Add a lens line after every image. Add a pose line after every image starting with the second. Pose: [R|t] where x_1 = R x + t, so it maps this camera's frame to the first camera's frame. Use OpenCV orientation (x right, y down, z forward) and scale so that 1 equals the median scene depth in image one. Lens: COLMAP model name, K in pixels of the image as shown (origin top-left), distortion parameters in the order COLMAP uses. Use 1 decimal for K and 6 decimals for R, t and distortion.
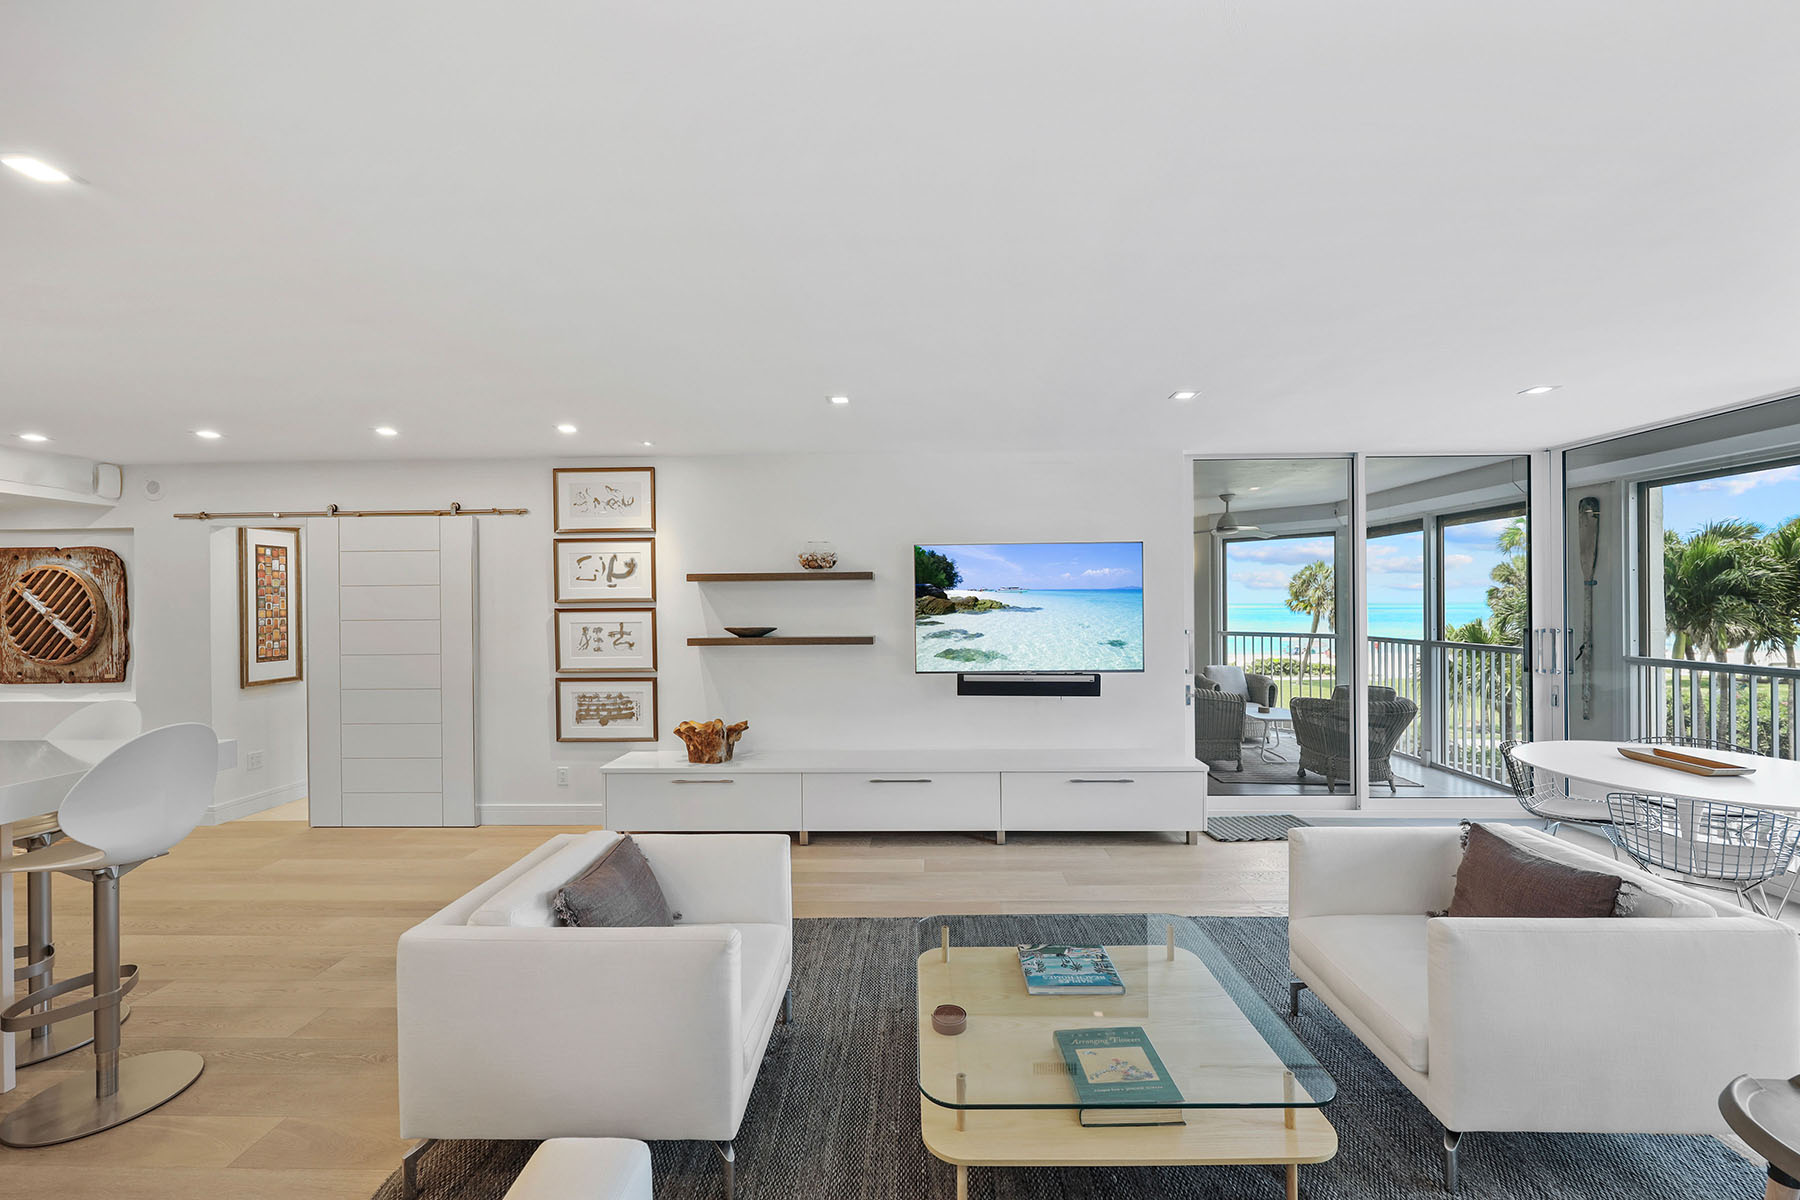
lens RADIAL K [[716.9, 0, 895.4], [0, 716.9, 604.9], [0, 0, 1]] dist [0.004158, 0.000149]
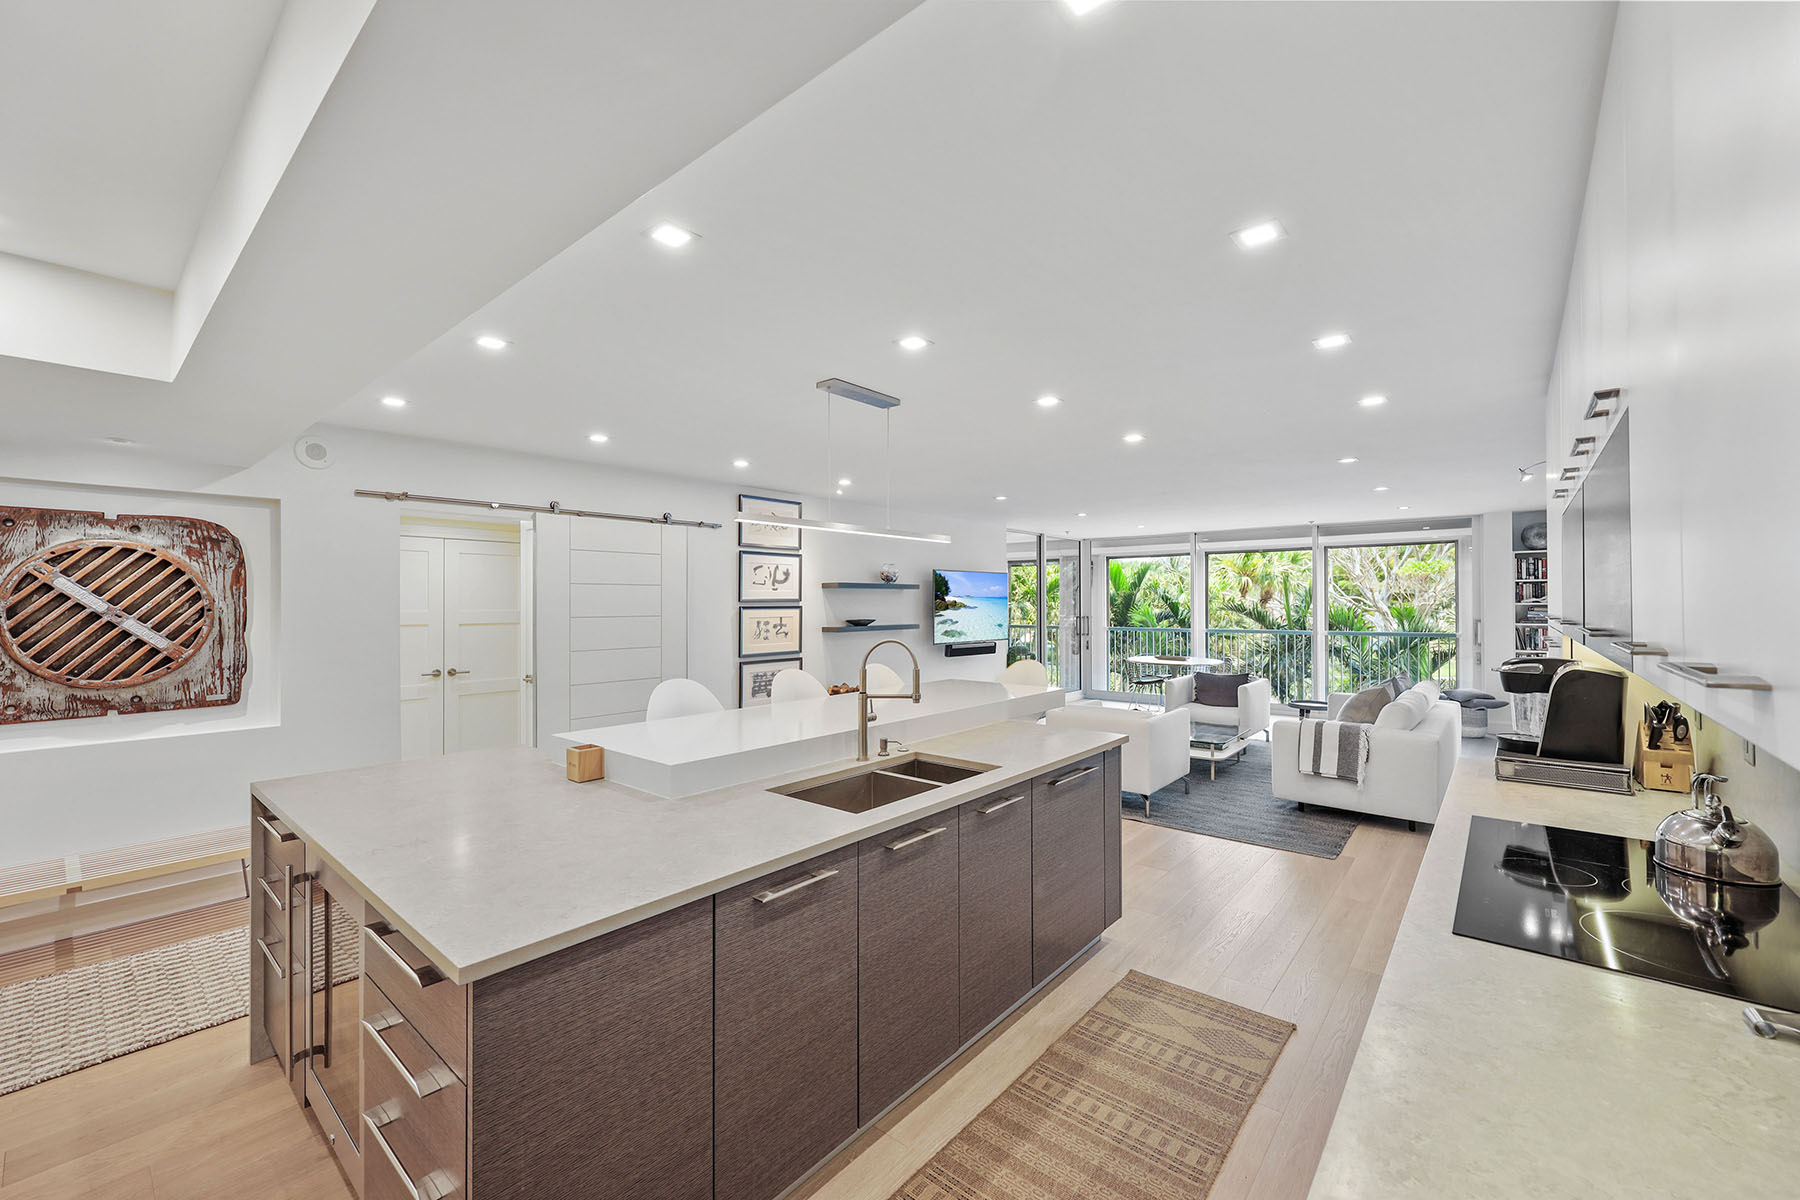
lens RADIAL K [[716.9, 0, 894.3], [0, 716.9, 599.2], [0, 0, 1]] dist [0.004158, 0.000149]
pose [[0.627044, 0.012133, 0.778889, -1.280409], [0.006733, 0.999757, -0.020994, 0.020567], [-0.778955, 0.018408, 0.626810, 0.008524]]
